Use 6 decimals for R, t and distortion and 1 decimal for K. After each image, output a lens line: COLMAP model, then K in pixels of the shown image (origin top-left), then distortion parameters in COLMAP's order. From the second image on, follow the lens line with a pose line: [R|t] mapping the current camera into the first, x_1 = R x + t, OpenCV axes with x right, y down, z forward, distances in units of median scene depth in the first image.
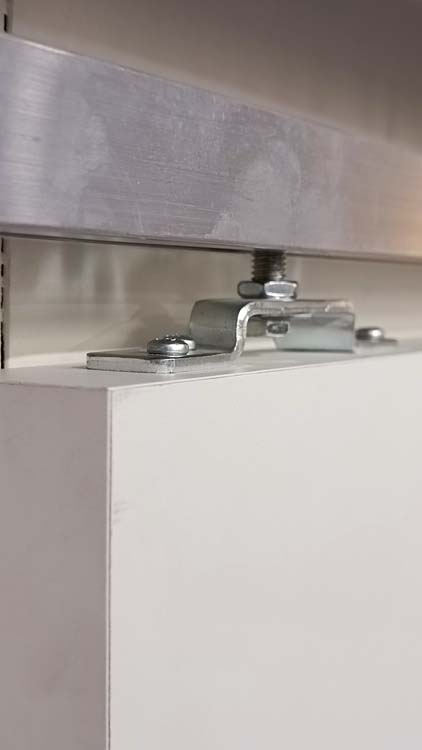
lens RADIAL K [[1226.7, 0, 211.0], [0, 1226.7, 375.0], [0, 0, 1]] dist [-0.004736, -0.036108]
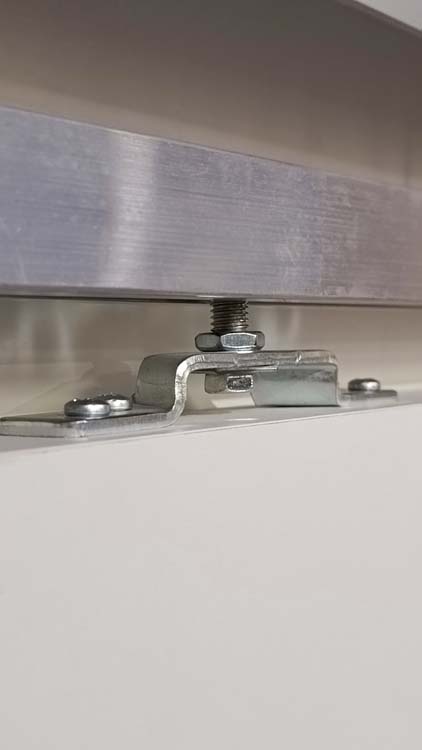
lens RADIAL K [[1226.7, 0, 211.0], [0, 1226.7, 375.0], [0, 0, 1]] dist [-0.004736, -0.036108]
pose [[0.994549, -0.035192, -0.098150, 0.128354], [0.030525, 0.998349, -0.048659, -0.000101], [0.099700, 0.045397, 0.993981, 0.087788]]
